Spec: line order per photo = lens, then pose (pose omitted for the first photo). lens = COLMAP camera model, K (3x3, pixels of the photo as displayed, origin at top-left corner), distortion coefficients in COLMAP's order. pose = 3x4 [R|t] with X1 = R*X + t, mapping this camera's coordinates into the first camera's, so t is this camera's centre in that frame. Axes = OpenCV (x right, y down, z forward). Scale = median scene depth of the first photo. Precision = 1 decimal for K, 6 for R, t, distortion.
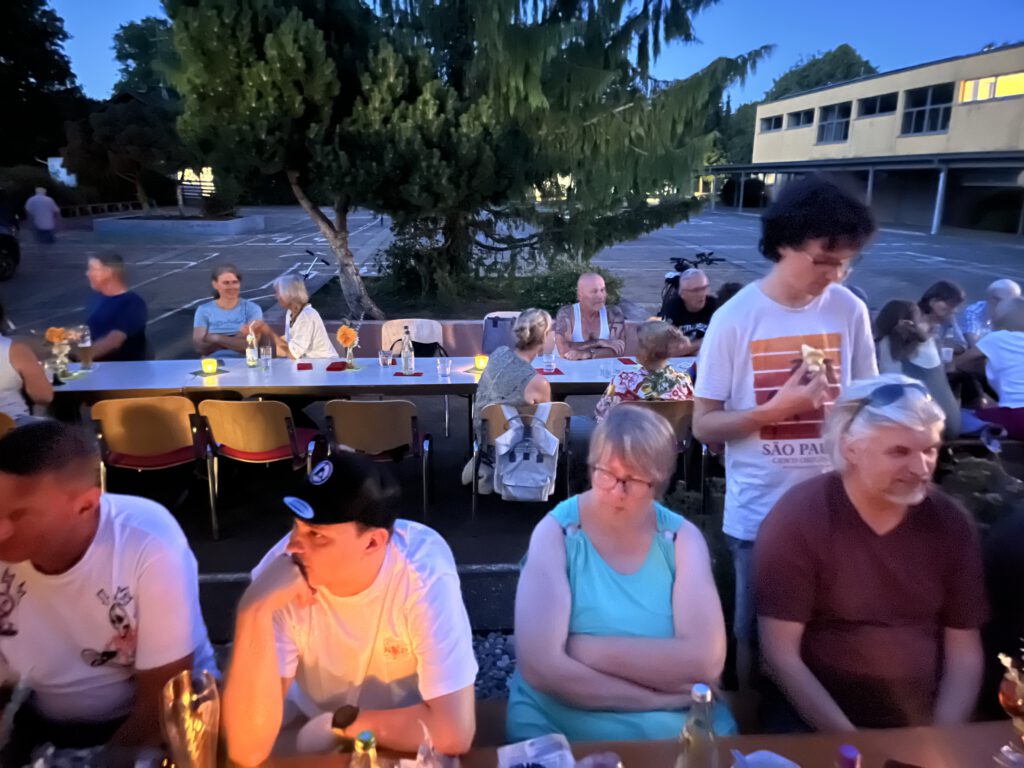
lens RADIAL K [[769.5, 0, 512.4], [0, 769.5, 376.9], [0, 0, 1]] dist [0.061011, -0.068364]
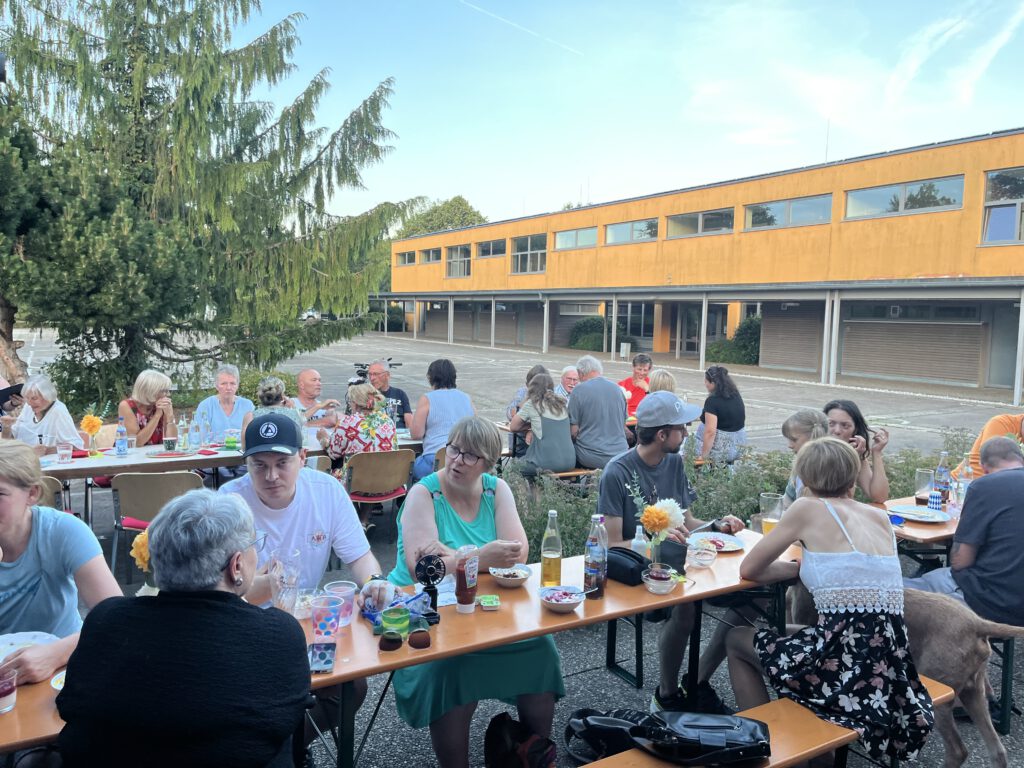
lens RADIAL K [[769.5, 0, 518.4], [0, 769.5, 386.3], [0, 0, 1]] dist [0.061011, -0.068364]
pose [[0.896392, -0.027829, 0.442389, -0.074248], [0.092739, 0.987714, -0.125779, 0.040188], [-0.433453, 0.153774, 0.887959, -0.106121]]
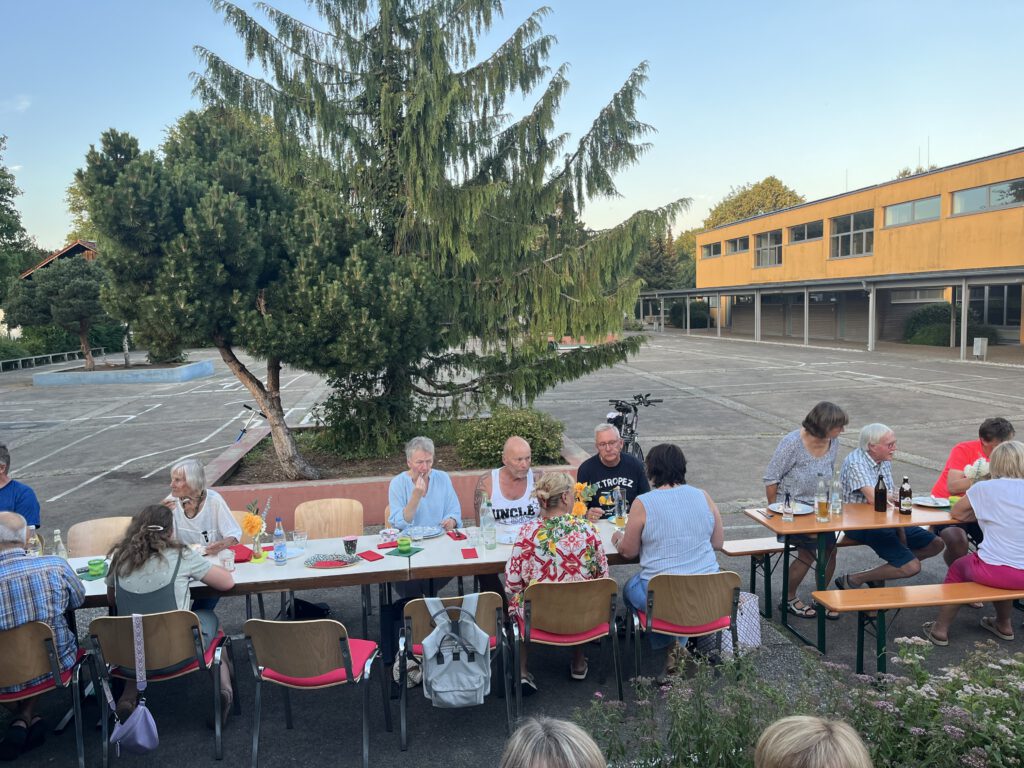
lens RADIAL K [[769.5, 0, 520.6], [0, 769.5, 387.3], [0, 0, 1]] dist [0.061011, -0.068364]
pose [[0.997214, -0.045341, 0.059235, 0.027901], [0.053428, 0.988281, -0.142989, -0.029818], [-0.052058, 0.145756, 0.987950, 0.015732]]
